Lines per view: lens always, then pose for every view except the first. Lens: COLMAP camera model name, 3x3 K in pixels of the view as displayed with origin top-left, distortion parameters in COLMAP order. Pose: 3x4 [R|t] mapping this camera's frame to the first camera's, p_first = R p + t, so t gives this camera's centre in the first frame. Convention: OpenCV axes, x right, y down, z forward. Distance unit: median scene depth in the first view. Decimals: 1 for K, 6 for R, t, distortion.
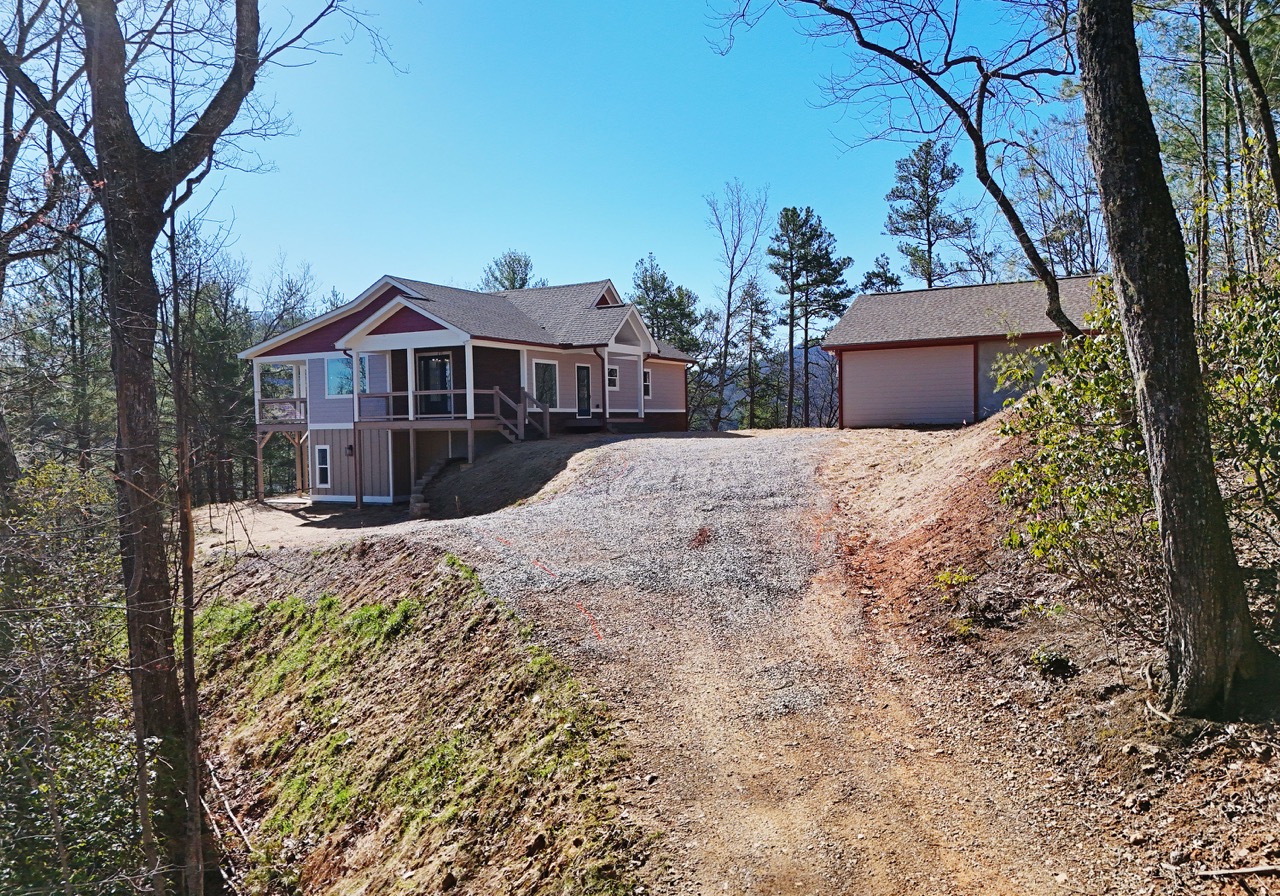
lens RADIAL K [[932.7, 0, 643.6], [0, 932.7, 470.7], [0, 0, 1]] dist [0.129985, -0.000916]
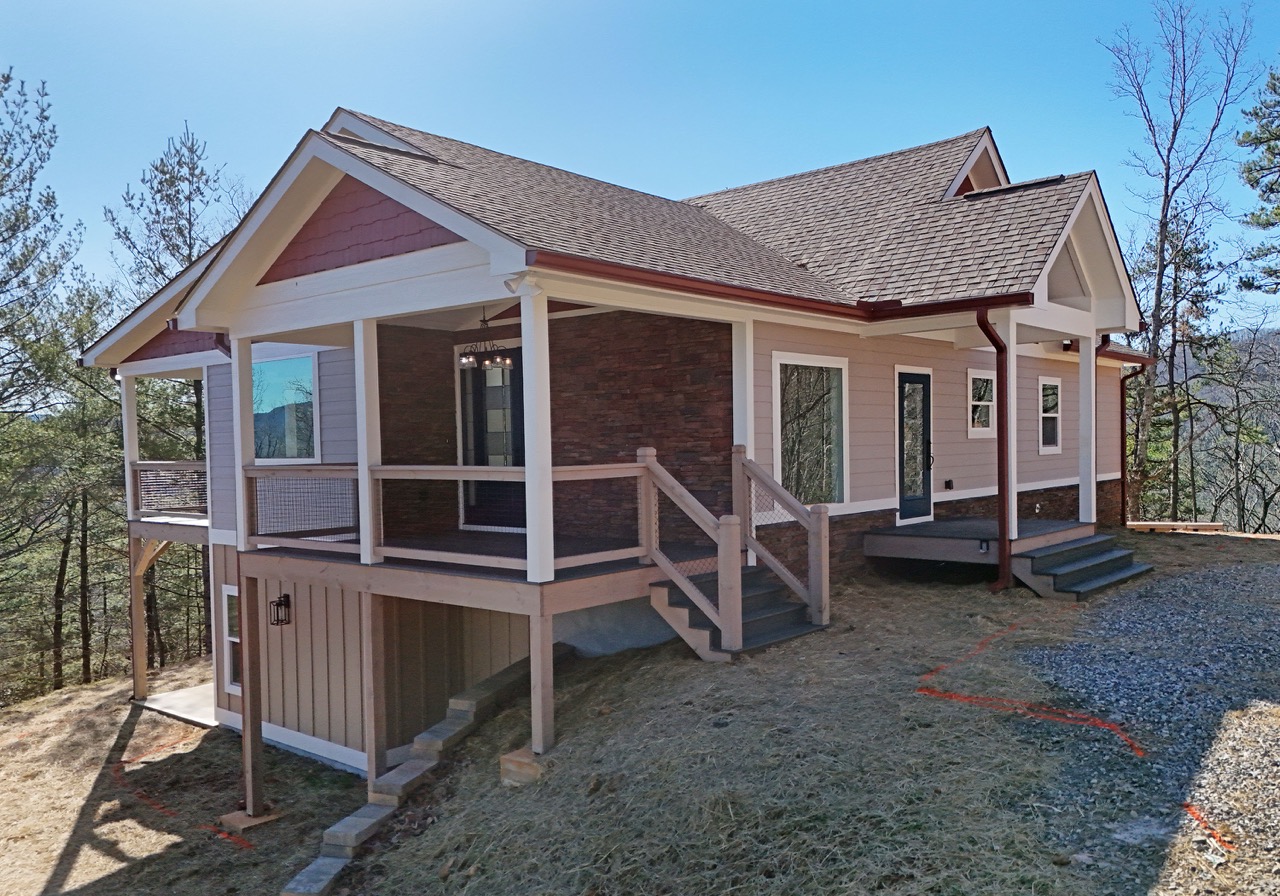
lens RADIAL K [[975.4, 0, 676.0], [0, 975.4, 472.7], [0, 0, 1]] dist [0.003870, -0.005928]
pose [[0.980856, 0.005978, -0.194641, -0.086715], [-0.008644, 0.999880, -0.012851, -0.074980], [0.194541, 0.014287, 0.980790, 0.678021]]
